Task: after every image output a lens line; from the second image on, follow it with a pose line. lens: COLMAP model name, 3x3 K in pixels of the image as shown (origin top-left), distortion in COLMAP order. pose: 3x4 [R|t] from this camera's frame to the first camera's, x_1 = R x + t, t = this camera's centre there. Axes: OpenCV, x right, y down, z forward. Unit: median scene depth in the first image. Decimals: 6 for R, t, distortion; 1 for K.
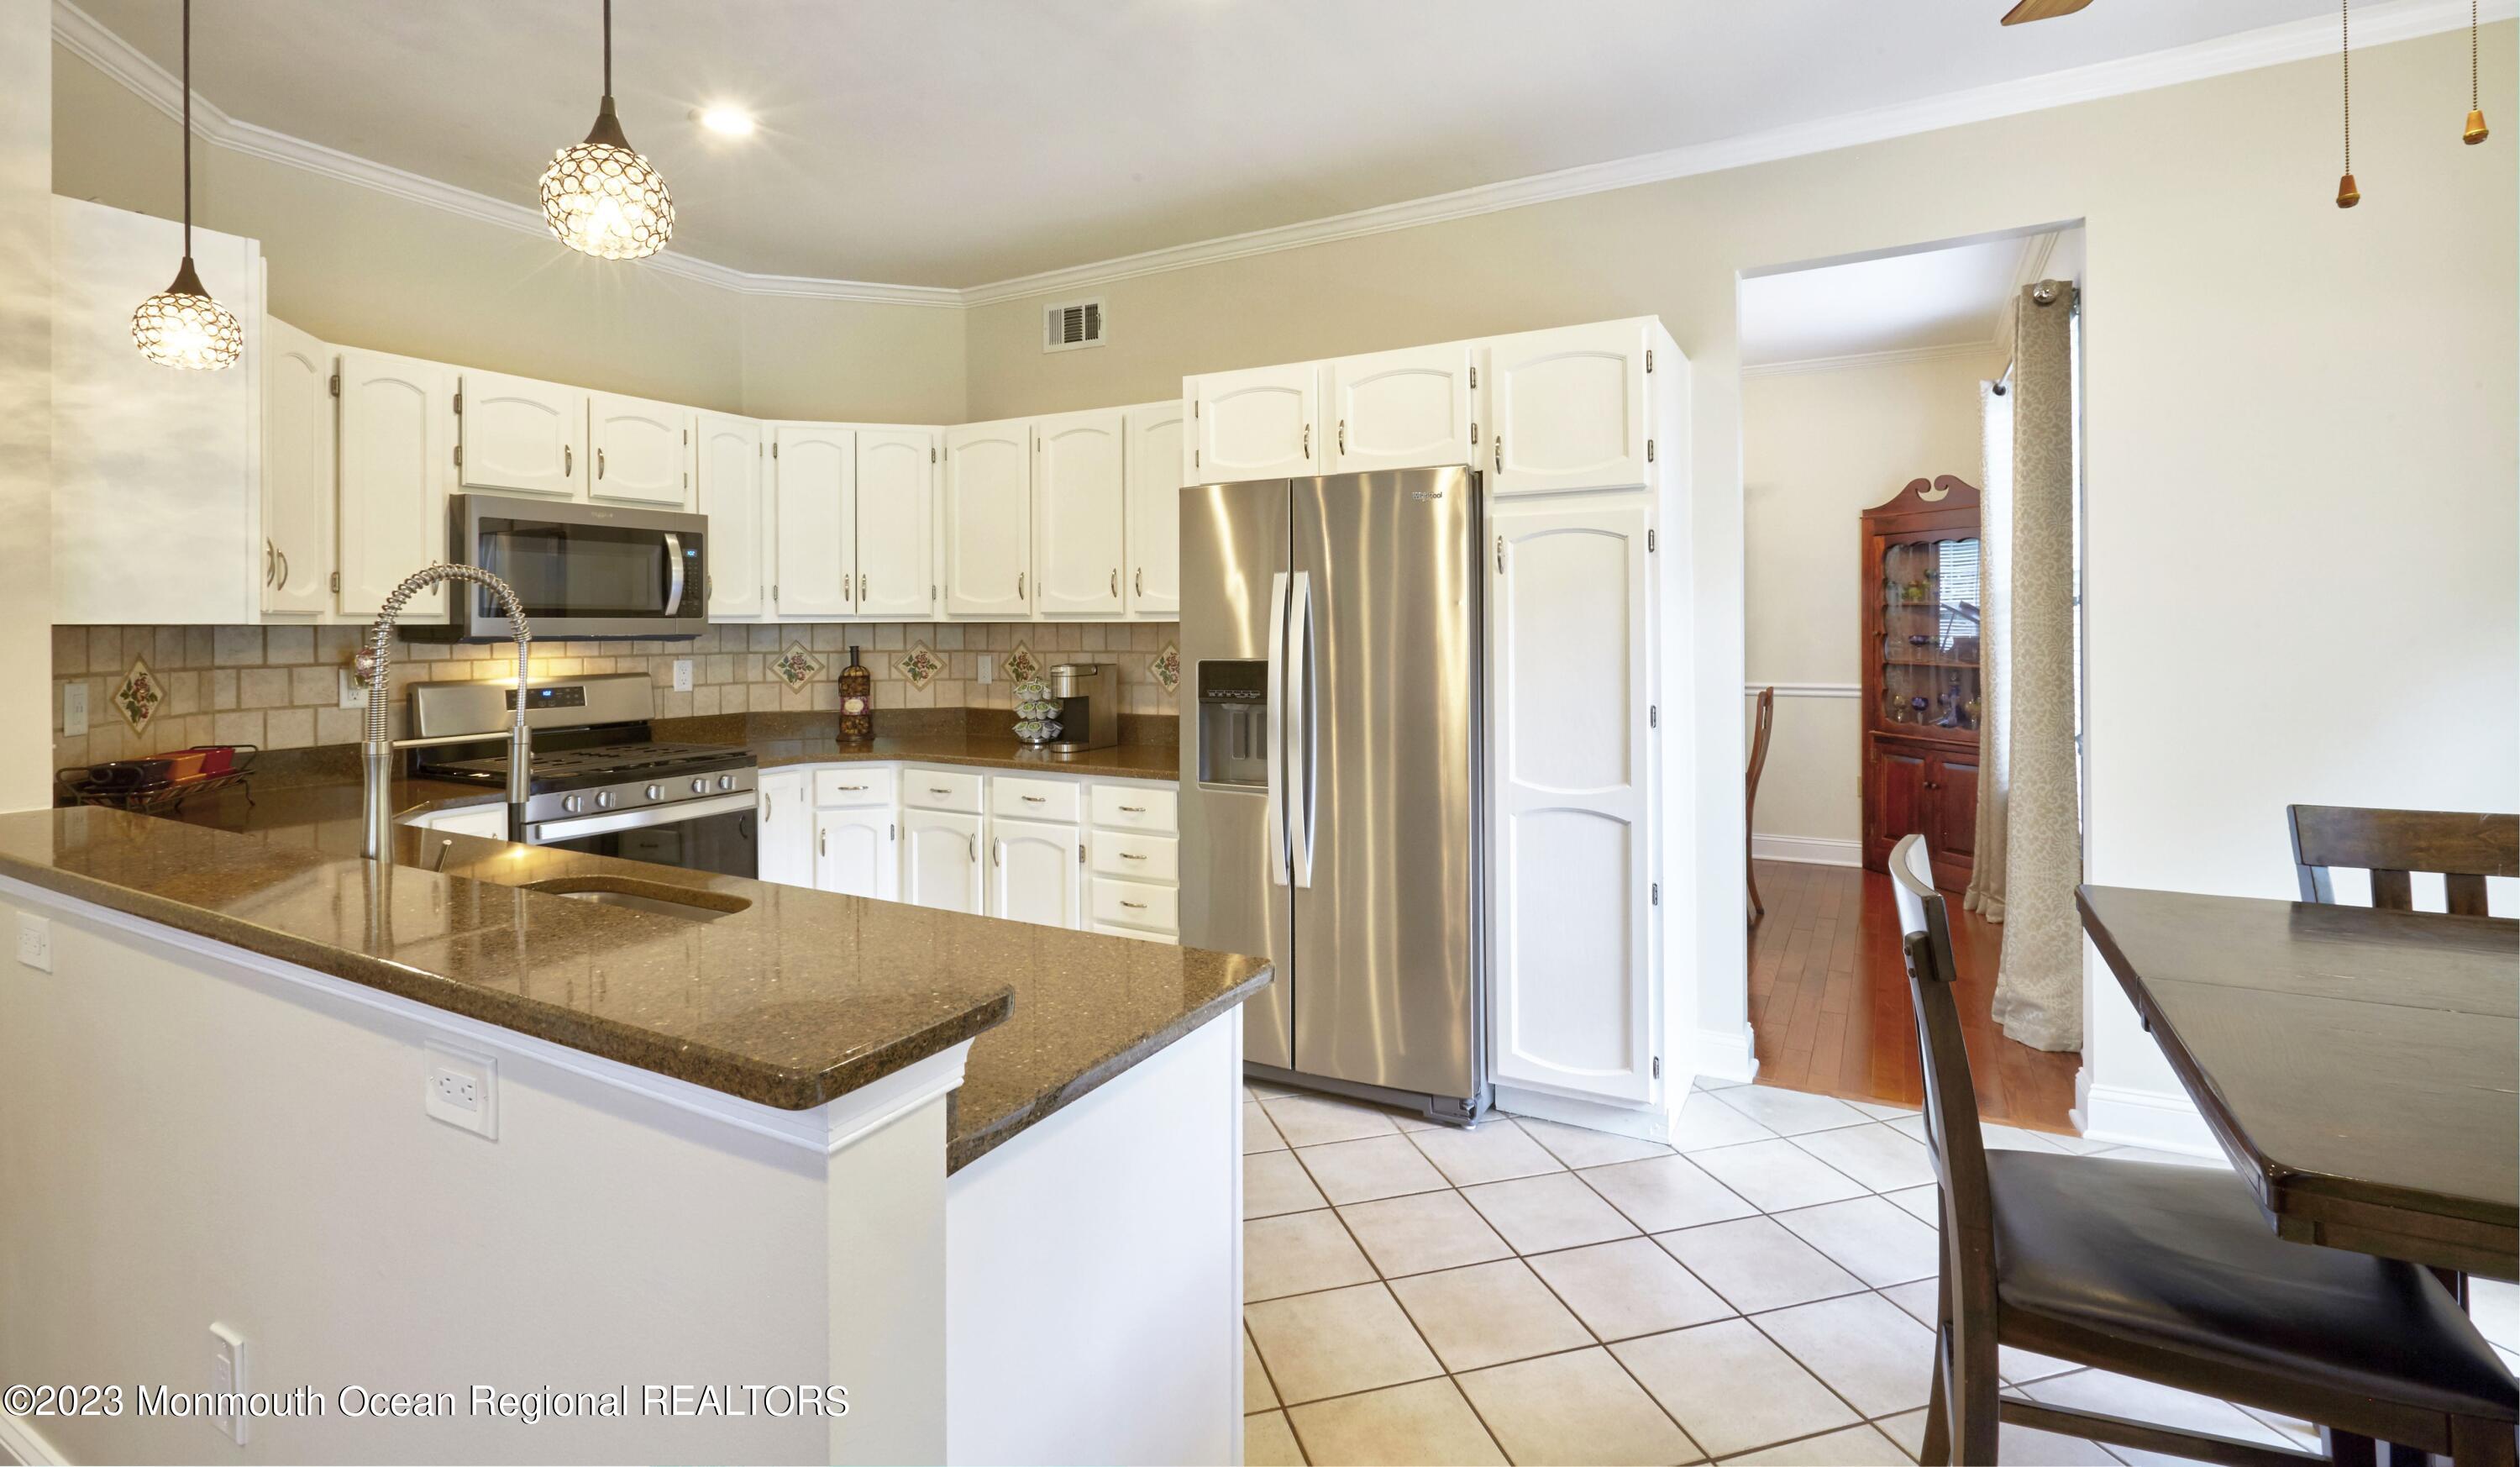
lens RADIAL K [[1138.9, 0, 1274.8], [0, 1138.9, 748.4], [0, 0, 1]] dist [-0.000870, -0.000596]
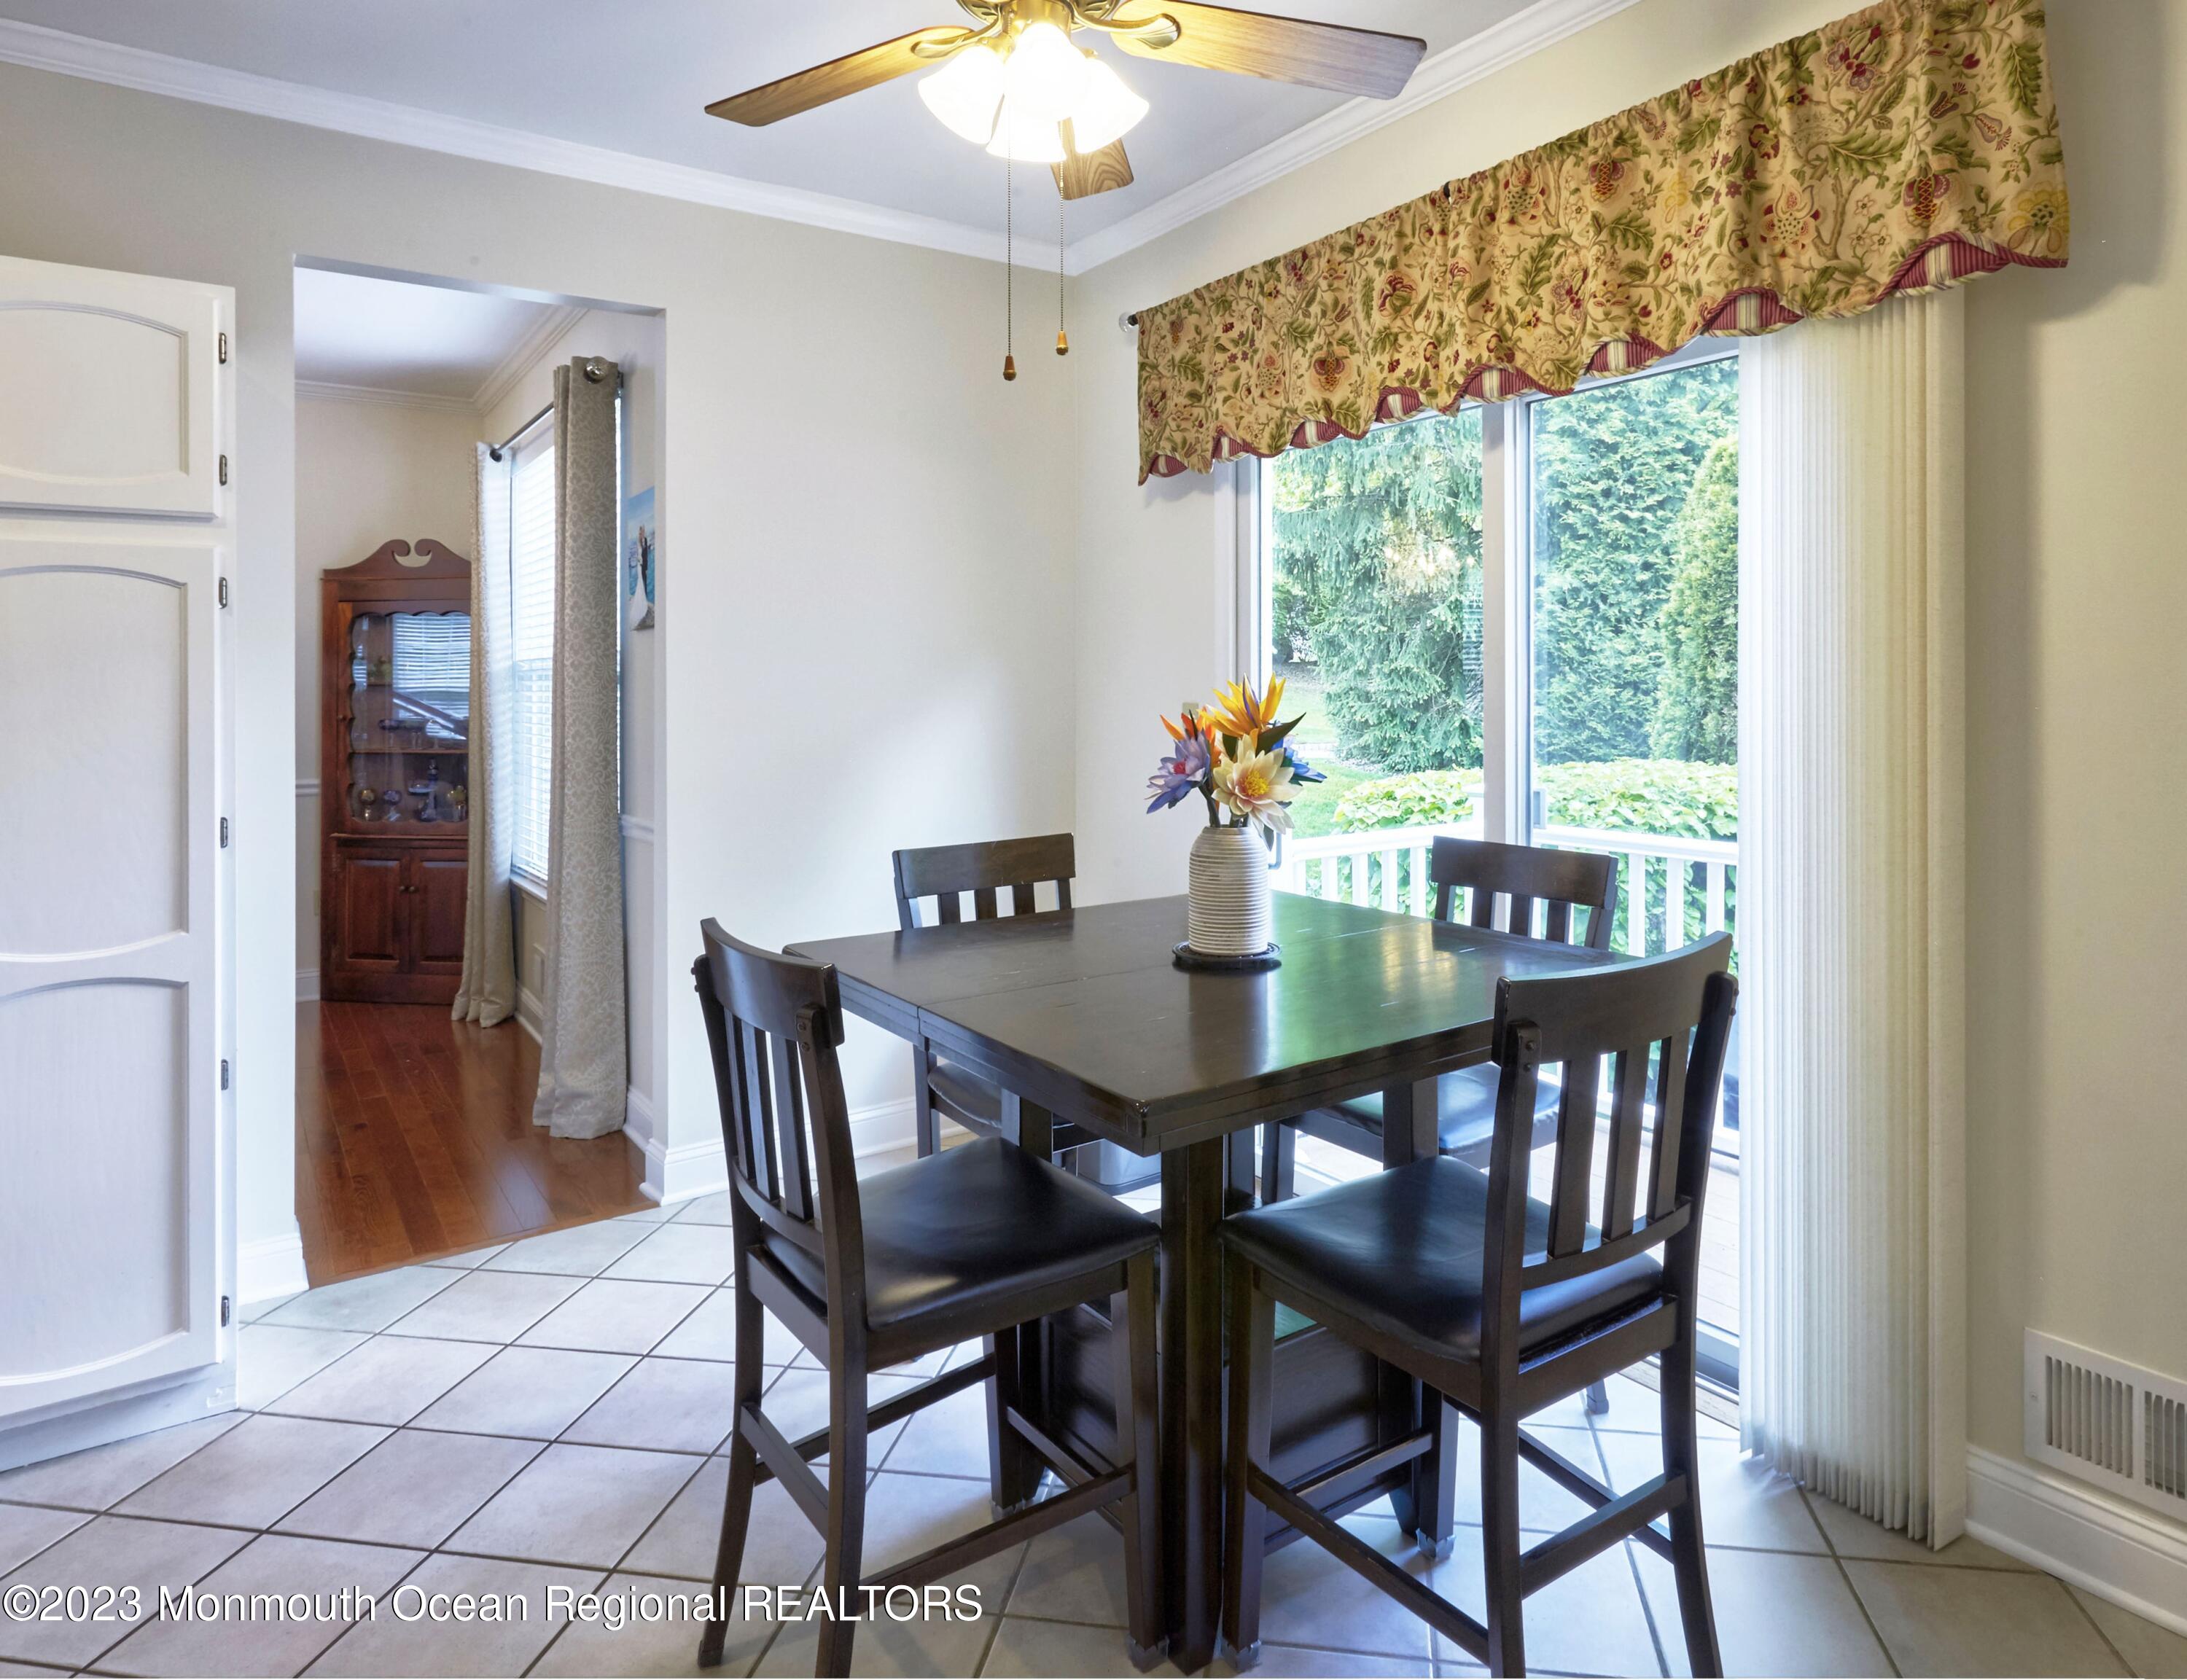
lens RADIAL K [[1313.5, 0, 1109.8], [0, 1313.5, 837.0], [0, 0, 1]] dist [0.001847, 0.000383]
pose [[0.444679, -0.094816, 0.890657, -0.125179], [0.104404, 0.993090, 0.053595, -0.008075], [-0.889584, 0.069156, 0.451505, 0.080804]]
